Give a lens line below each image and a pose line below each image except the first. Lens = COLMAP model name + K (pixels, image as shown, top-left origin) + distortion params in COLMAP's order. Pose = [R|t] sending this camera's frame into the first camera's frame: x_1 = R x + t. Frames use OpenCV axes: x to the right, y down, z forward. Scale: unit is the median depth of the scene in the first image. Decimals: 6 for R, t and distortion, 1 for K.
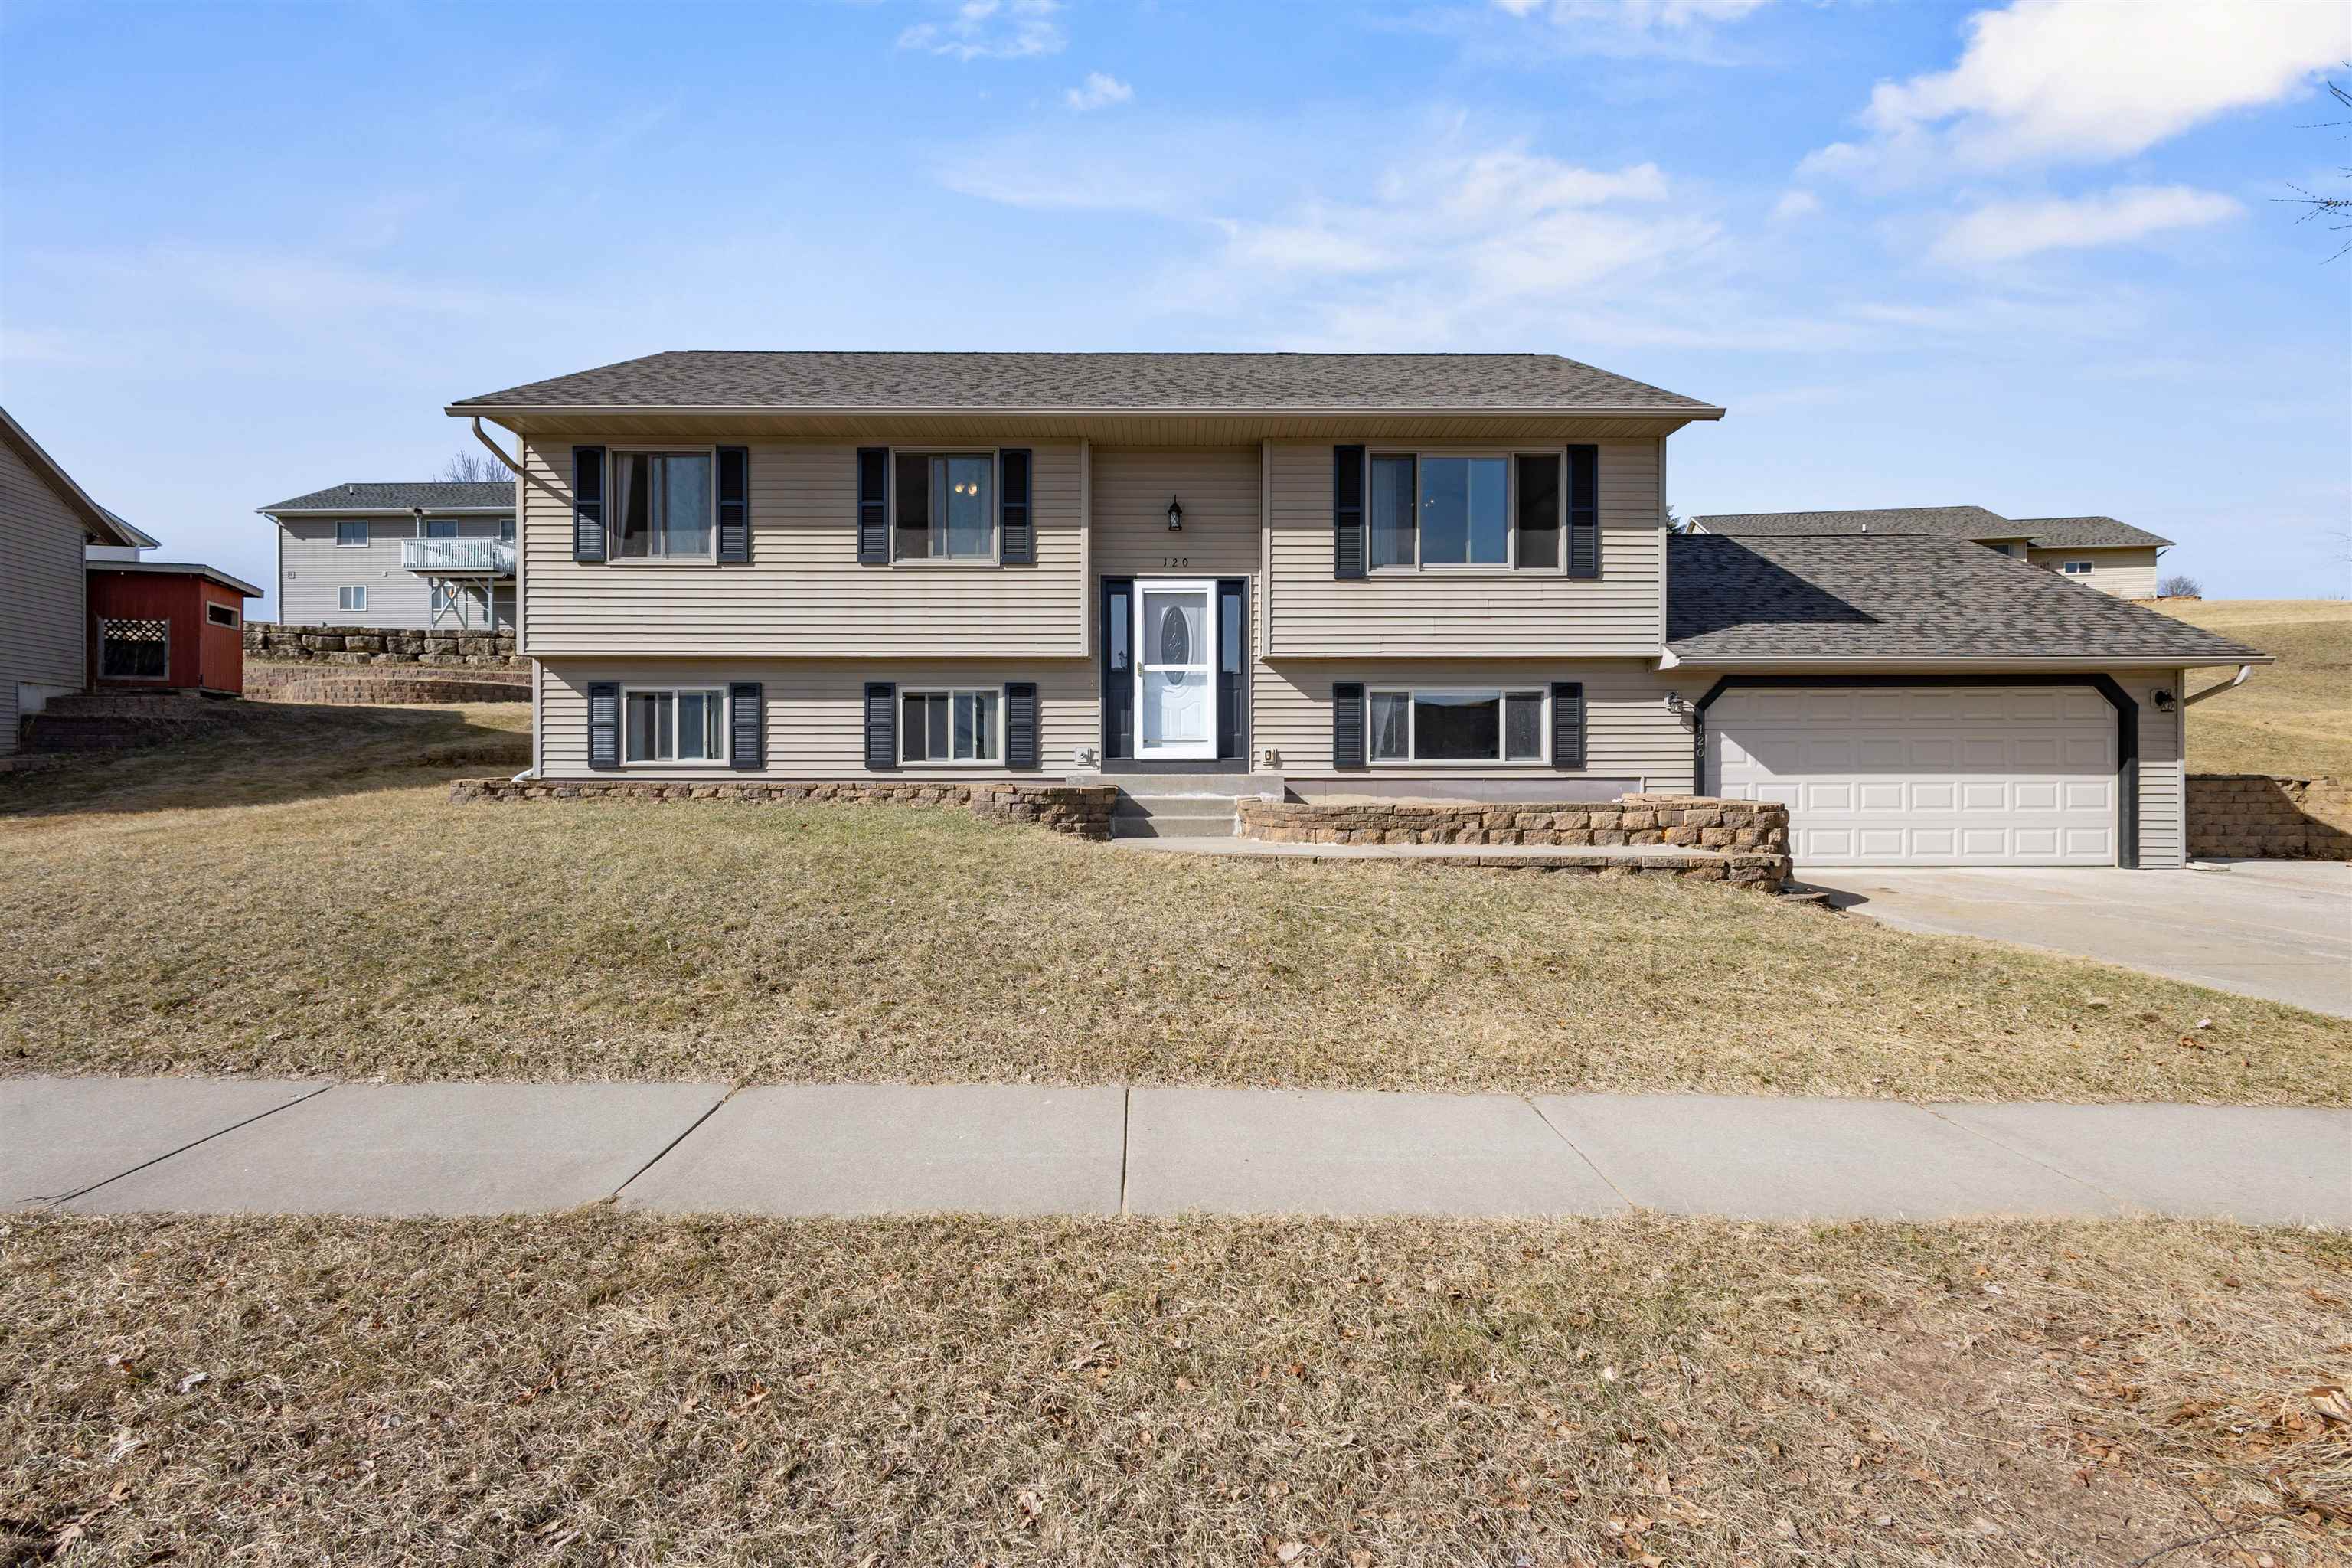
lens RADIAL K [[1069.8, 0, 1176.0], [0, 1069.8, 784.0], [0, 0, 1]] dist [0.009632, -0.000137]
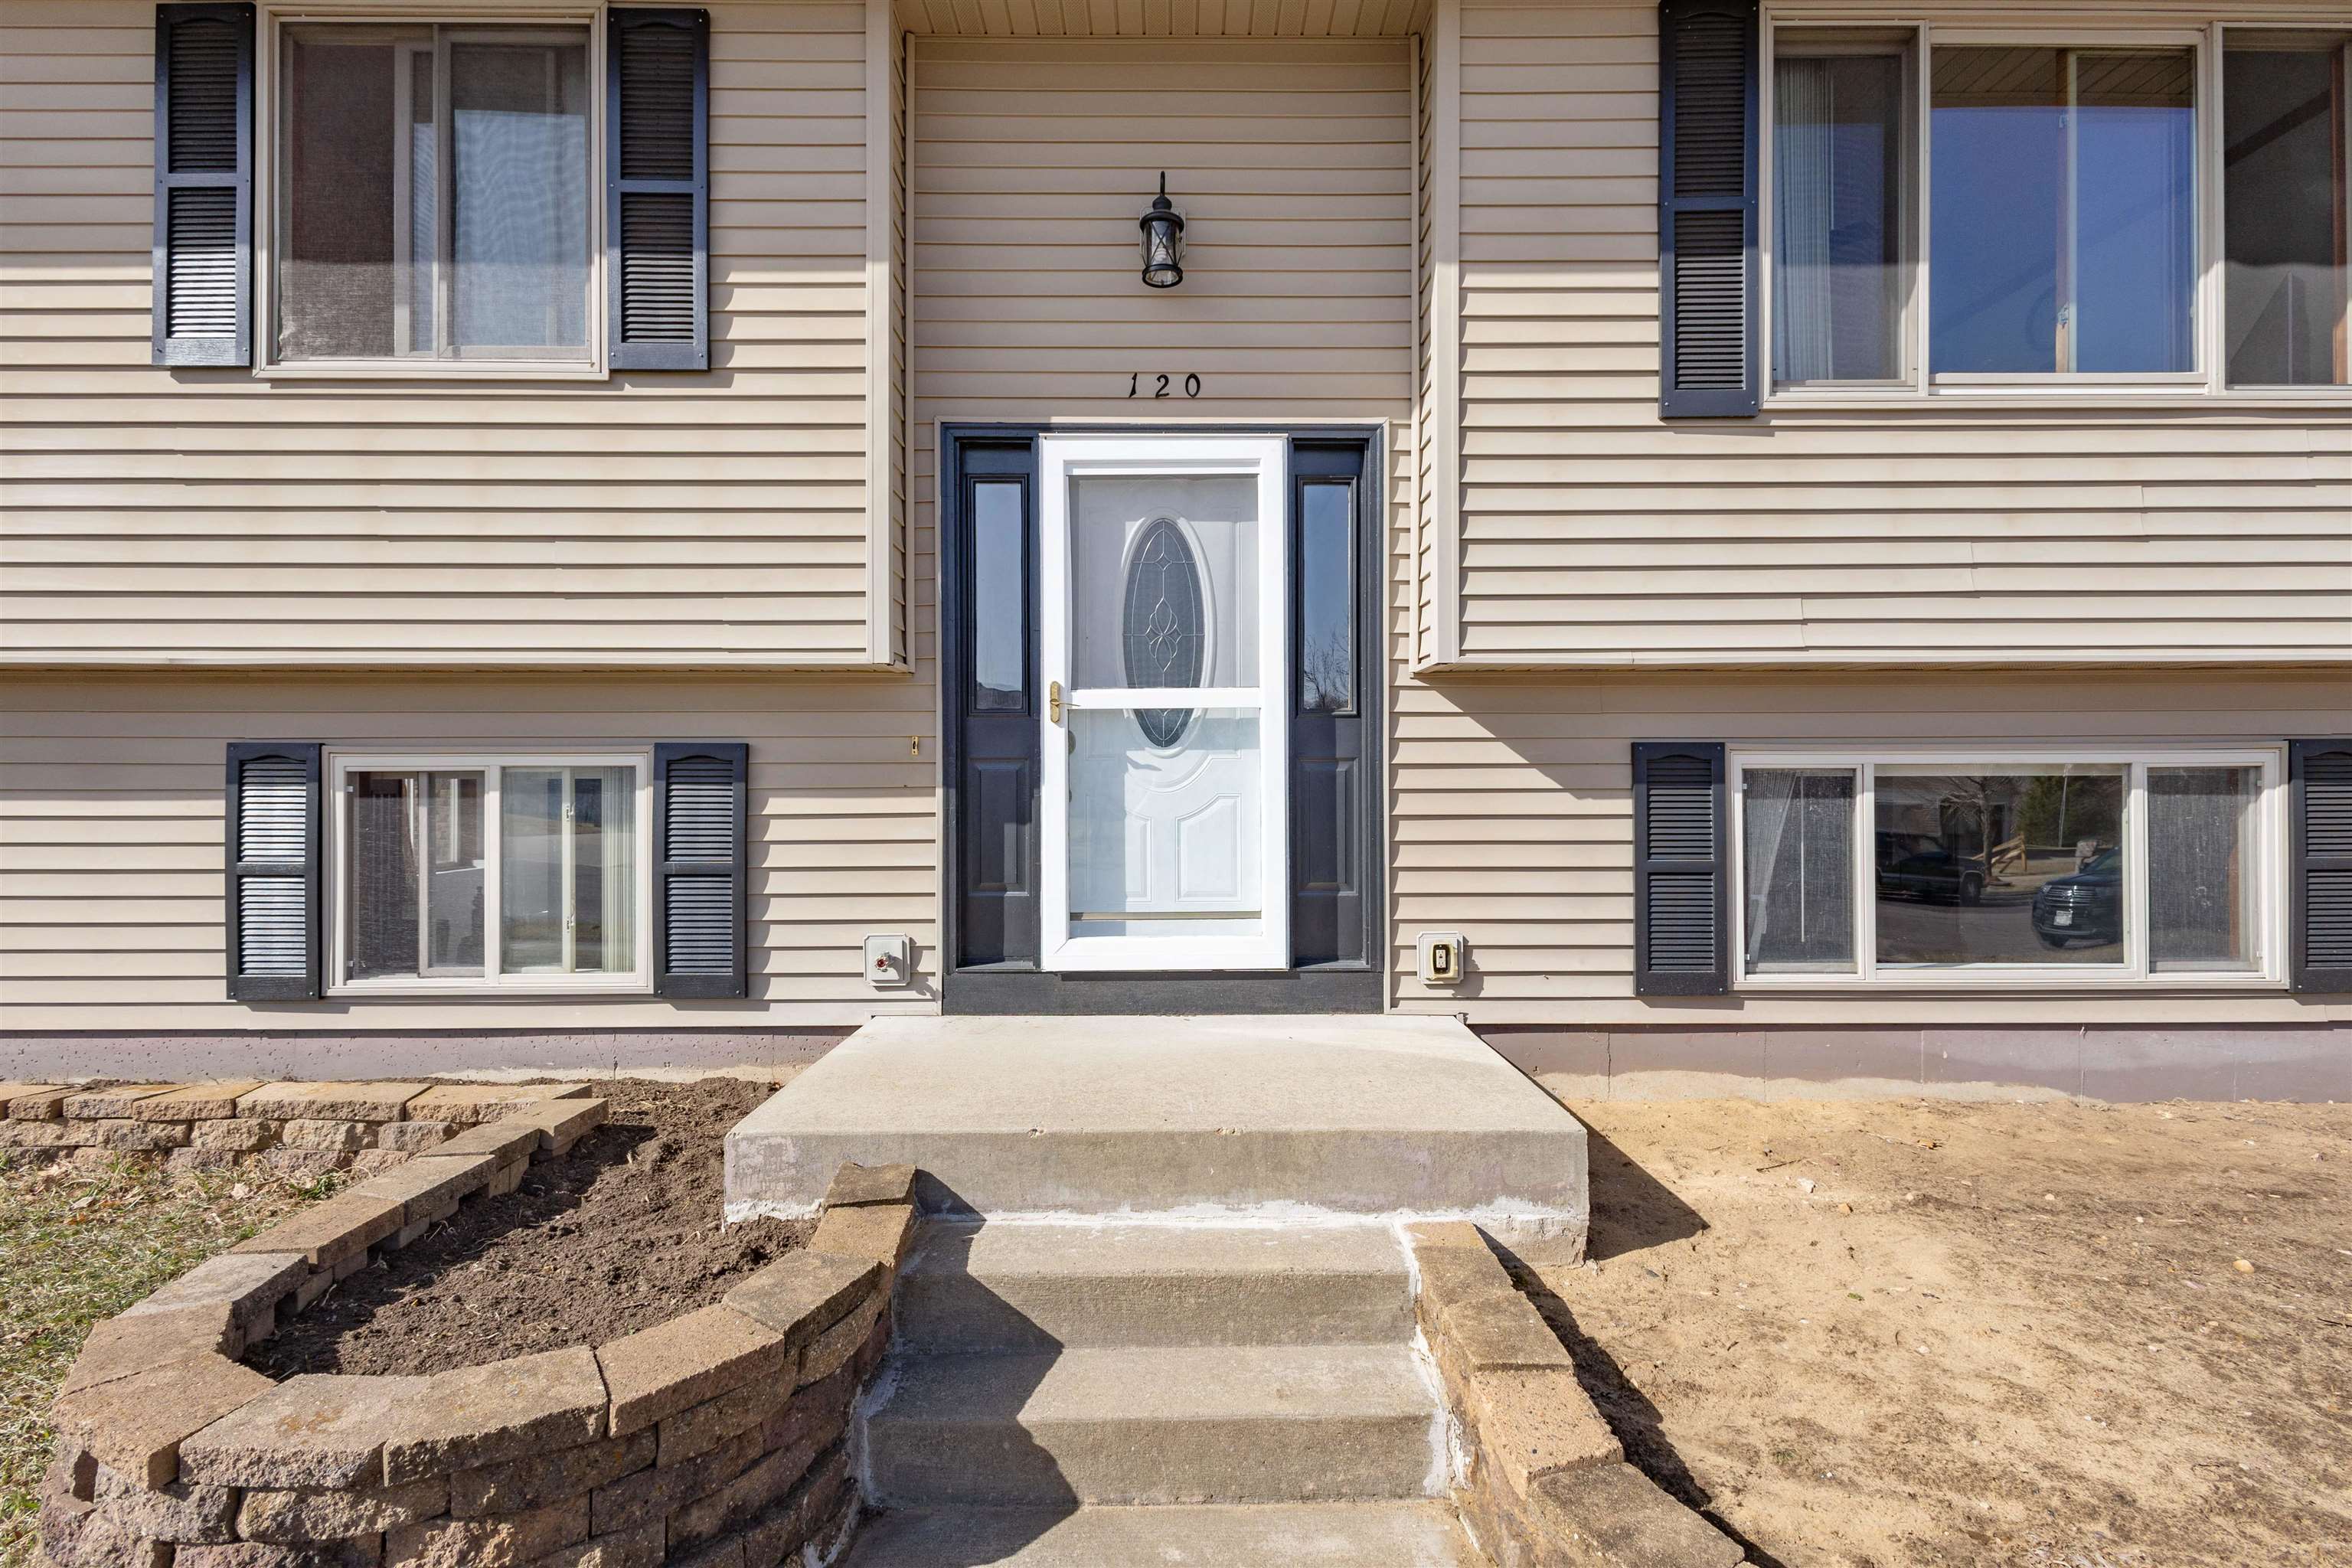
lens RADIAL K [[1069.8, 0, 1176.0], [0, 1069.8, 784.0], [0, 0, 1]] dist [0.009632, -0.000137]
pose [[0.999999, -0.001521, 0.000695, 0.002832], [0.001529, 0.999936, -0.011190, -0.077711], [-0.000678, 0.011191, 0.999937, 0.664718]]
